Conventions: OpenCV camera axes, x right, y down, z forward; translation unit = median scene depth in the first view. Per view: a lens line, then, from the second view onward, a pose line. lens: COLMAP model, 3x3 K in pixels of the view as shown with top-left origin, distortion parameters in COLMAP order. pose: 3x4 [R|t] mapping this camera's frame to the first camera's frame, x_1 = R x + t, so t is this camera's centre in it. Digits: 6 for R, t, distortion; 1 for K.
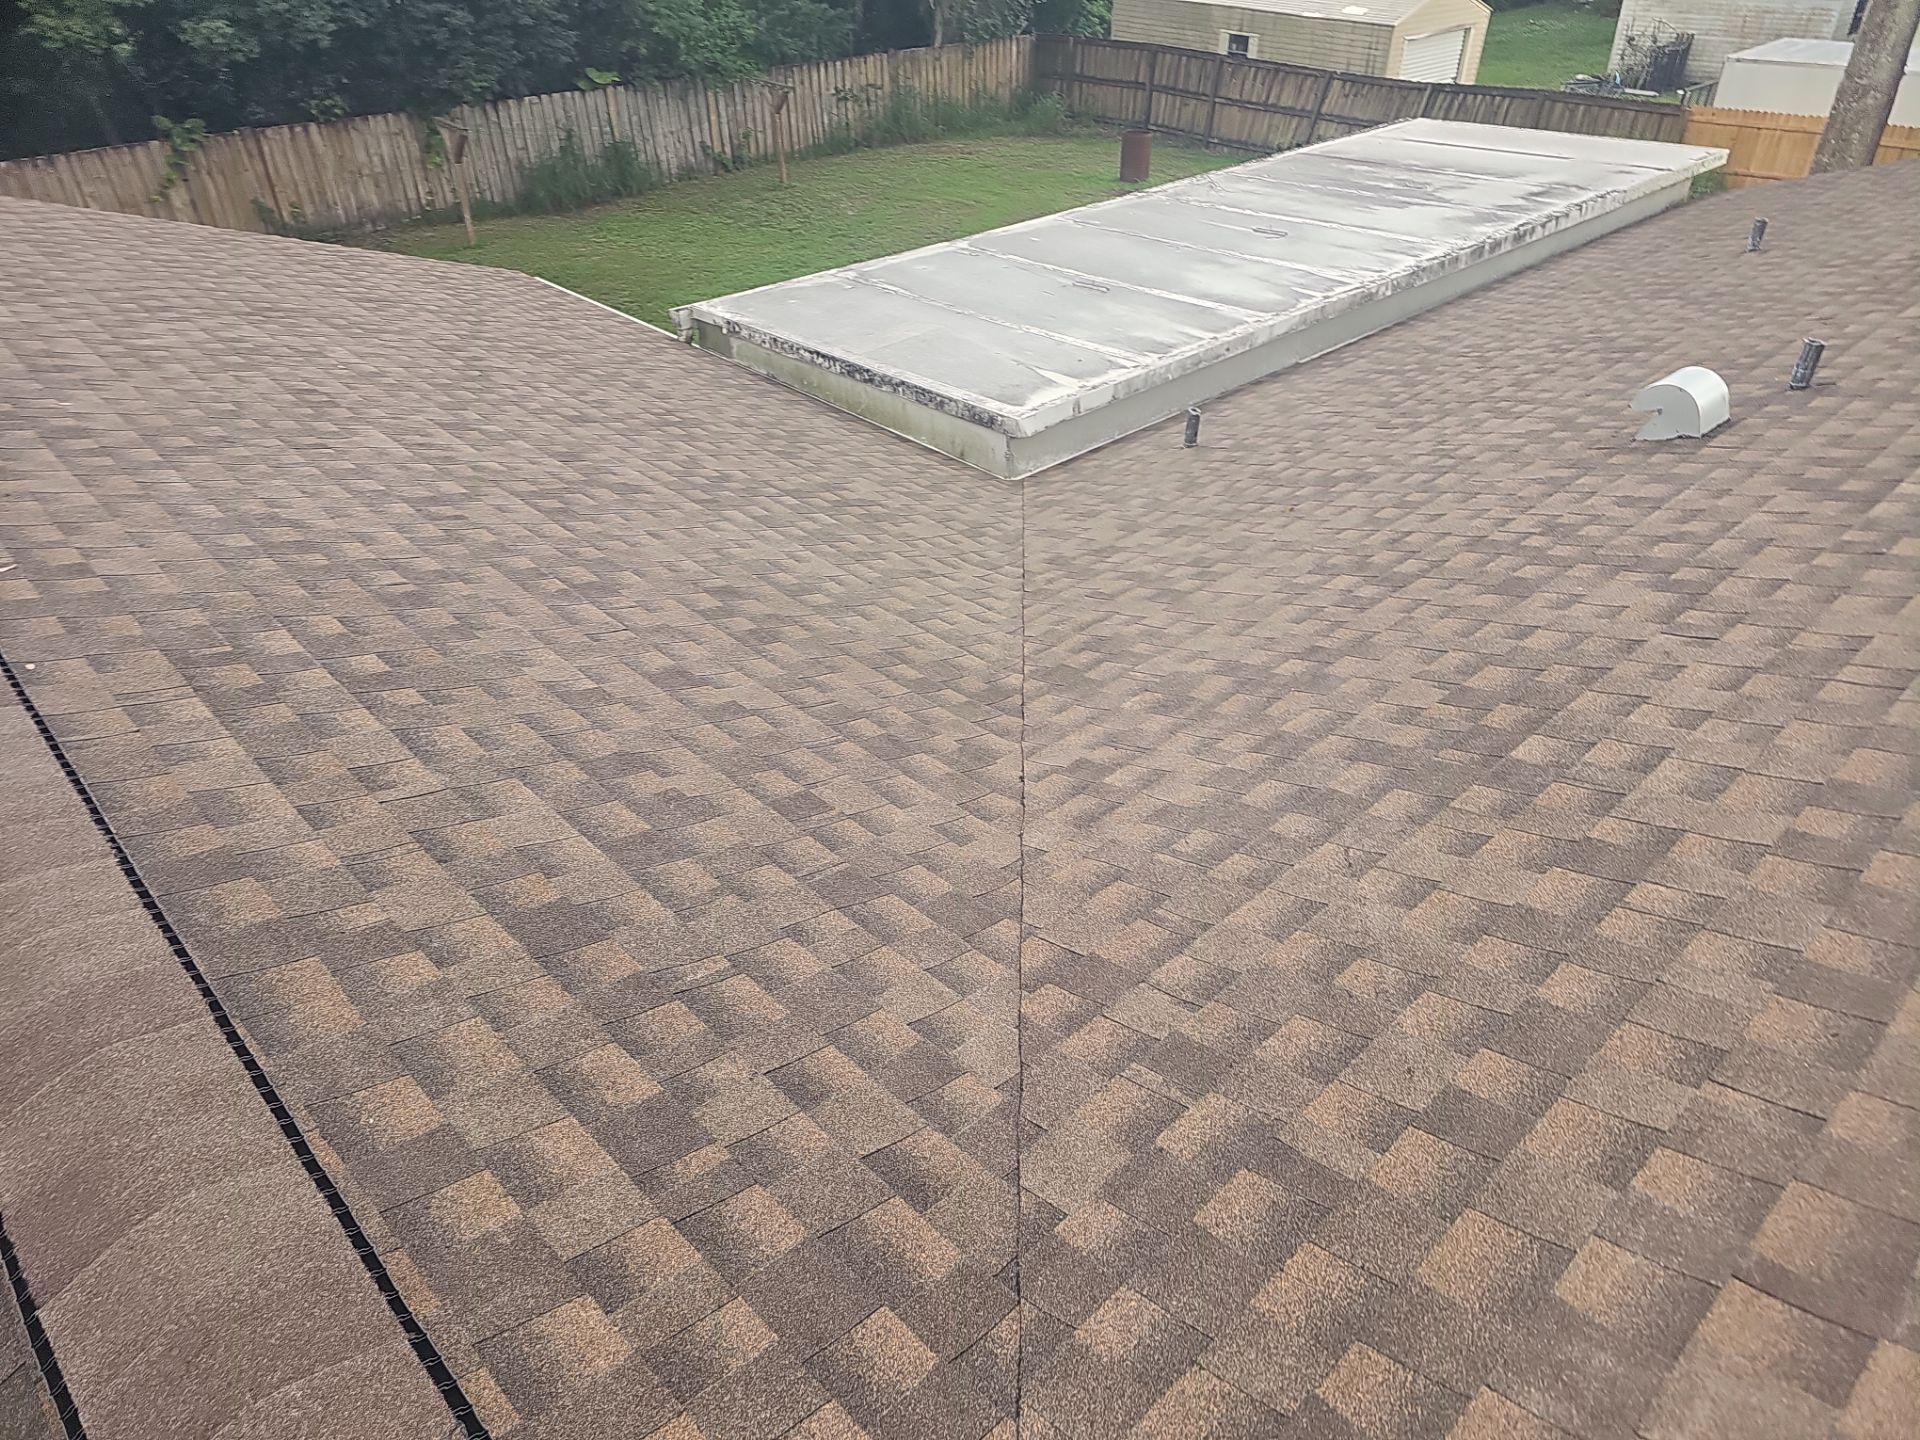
lens RADIAL K [[1241.2, 0, 972.3], [0, 1241.2, 729.3], [0, 0, 1]] dist [0.044265, -0.032000]
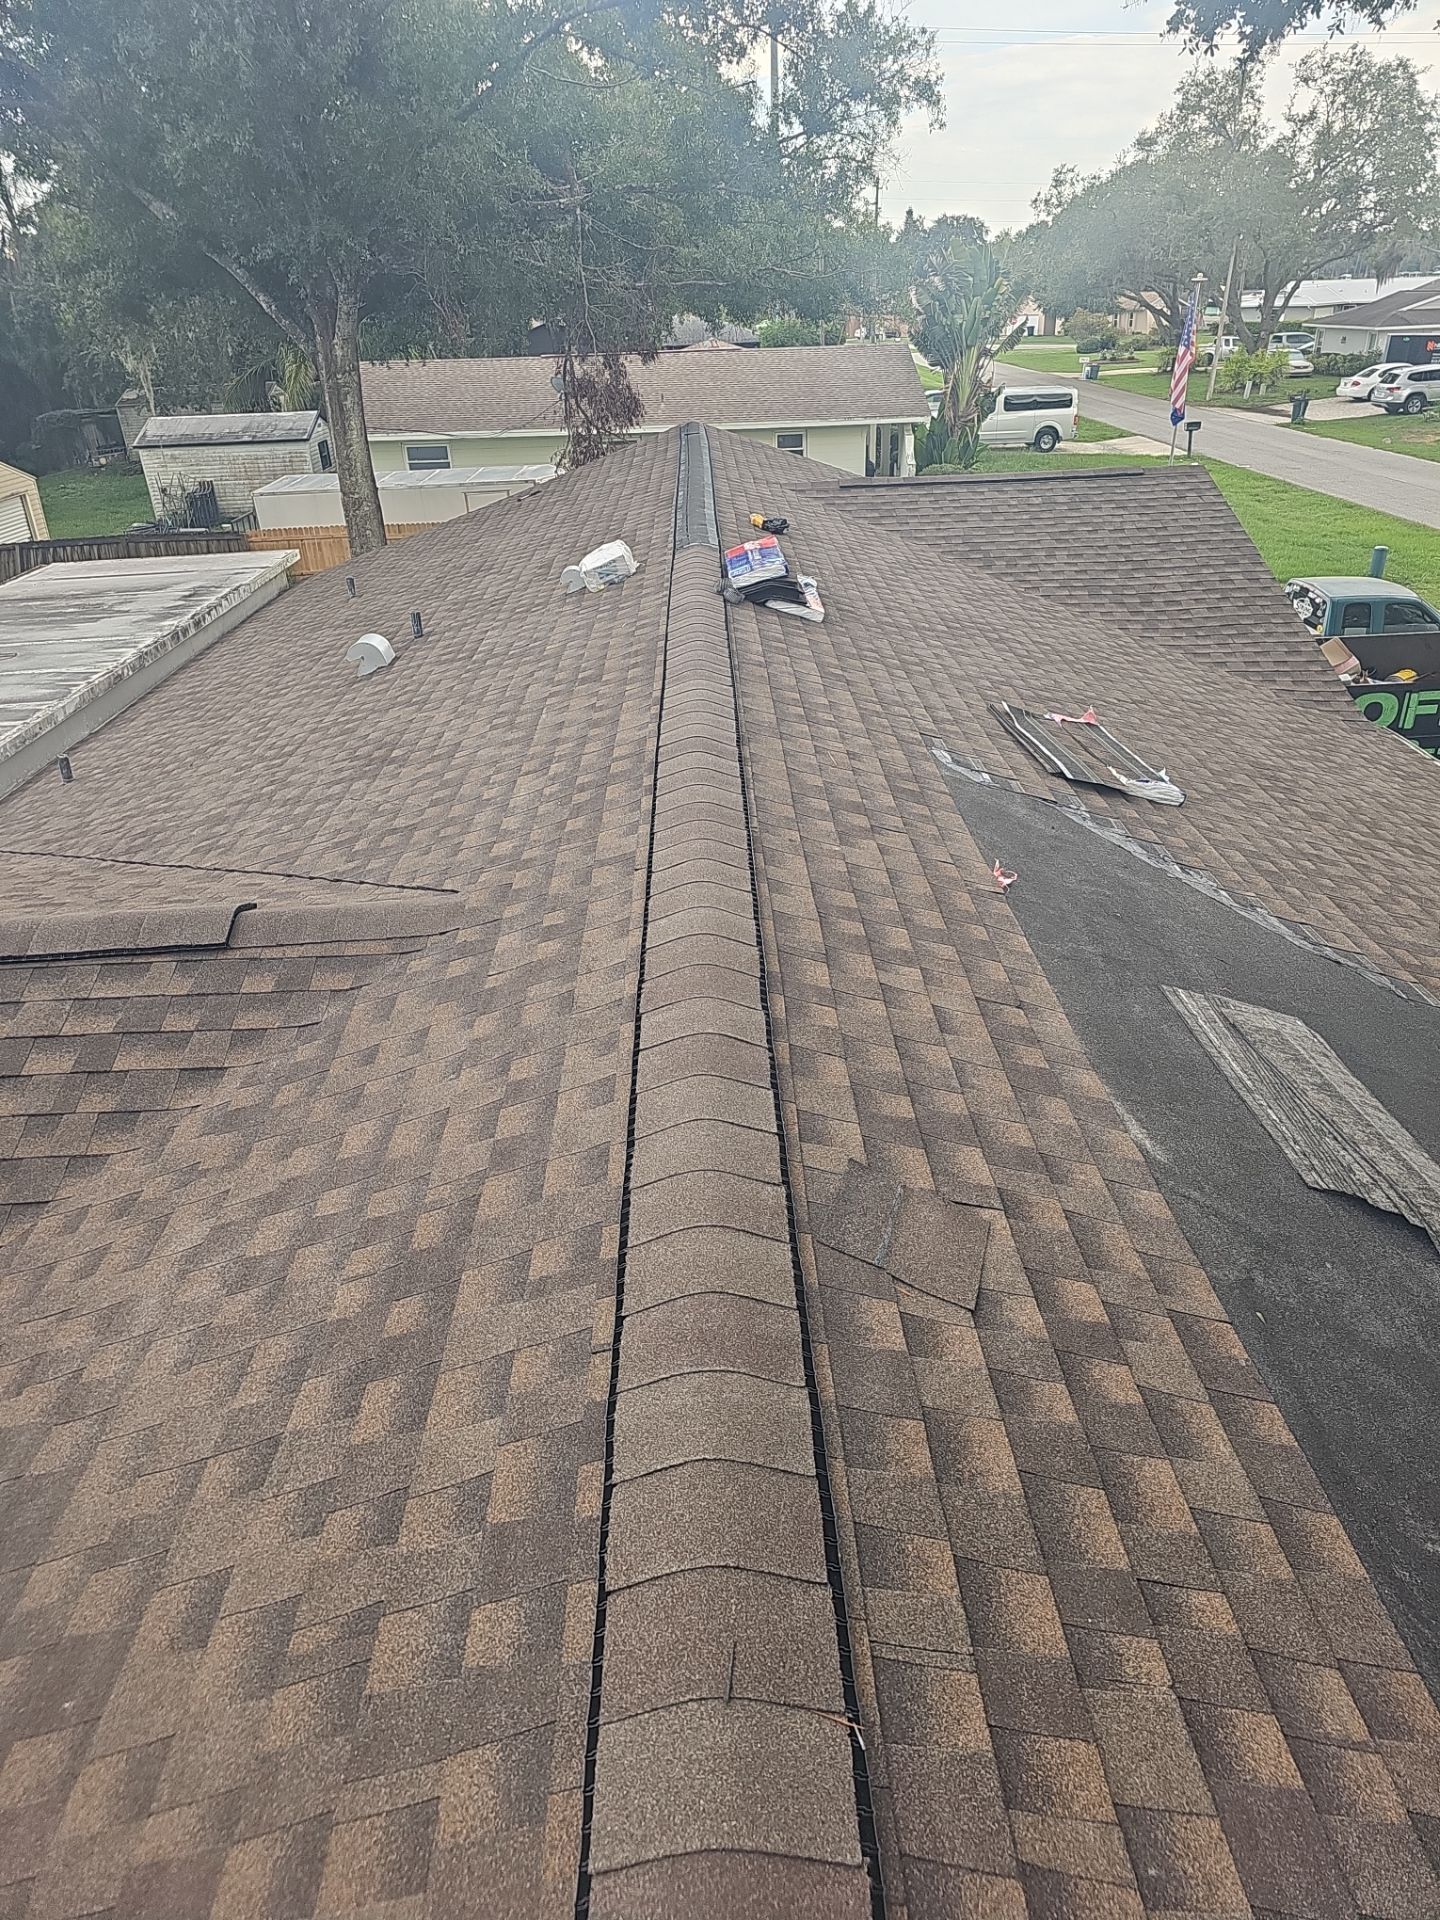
lens RADIAL K [[1241.2, 0, 720.6], [0, 1241.2, 949.9], [0, 0, 1]] dist [0.044265, -0.032000]
pose [[0.662344, -0.355610, 0.659426, -0.211525], [0.452488, 0.891385, 0.026208, 0.145200], [-0.597122, 0.281024, 0.751313, -0.257948]]
